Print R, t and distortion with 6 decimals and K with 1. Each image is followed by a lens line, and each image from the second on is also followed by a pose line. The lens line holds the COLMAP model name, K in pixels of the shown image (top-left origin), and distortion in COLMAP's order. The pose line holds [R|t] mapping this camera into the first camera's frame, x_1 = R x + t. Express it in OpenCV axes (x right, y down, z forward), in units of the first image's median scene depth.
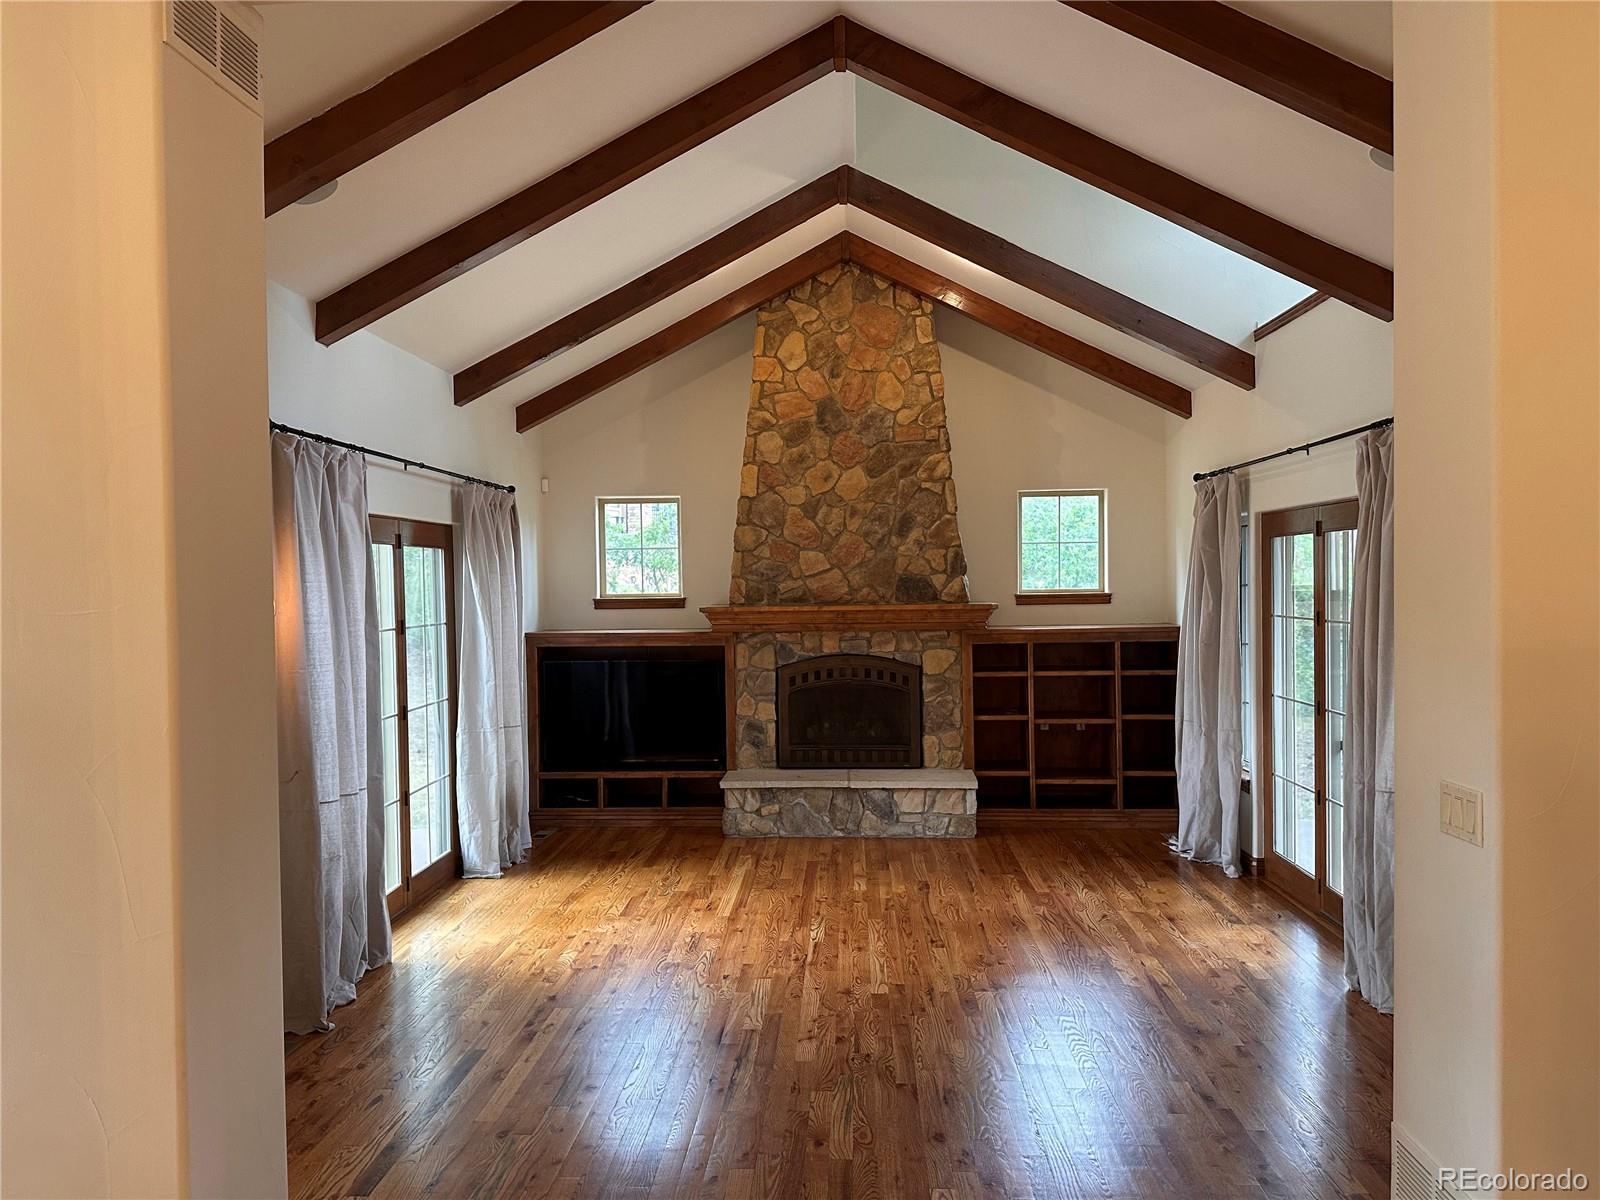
lens RADIAL K [[1104.7, 0, 800.0], [0, 1104.7, 600.0], [0, 0, 1]] dist [0.119109, -0.162081]
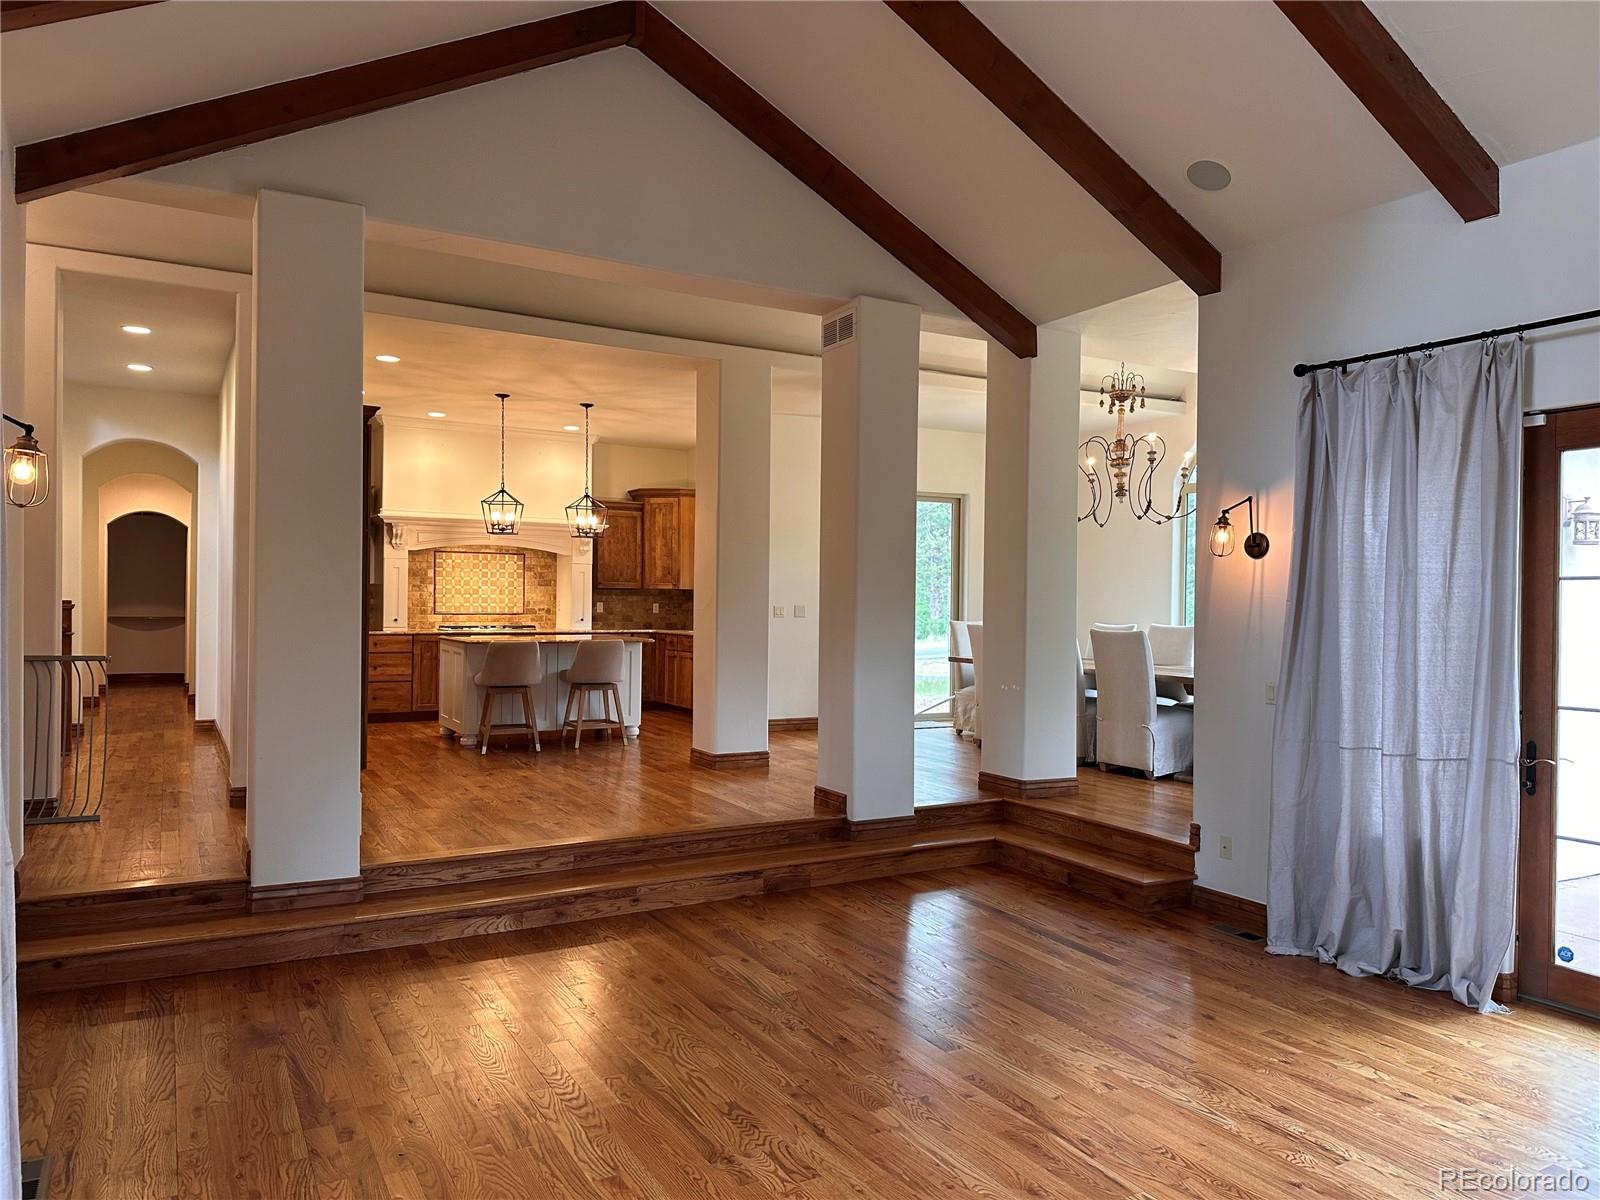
lens RADIAL K [[1104.7, 0, 800.0], [0, 1104.7, 600.0], [0, 0, 1]] dist [0.119109, -0.162081]
pose [[-0.845395, 0.002559, -0.534135, 0.509033], [-0.010347, 0.999722, 0.021166, 0.044483], [0.534041, 0.023420, -0.845134, 1.681526]]
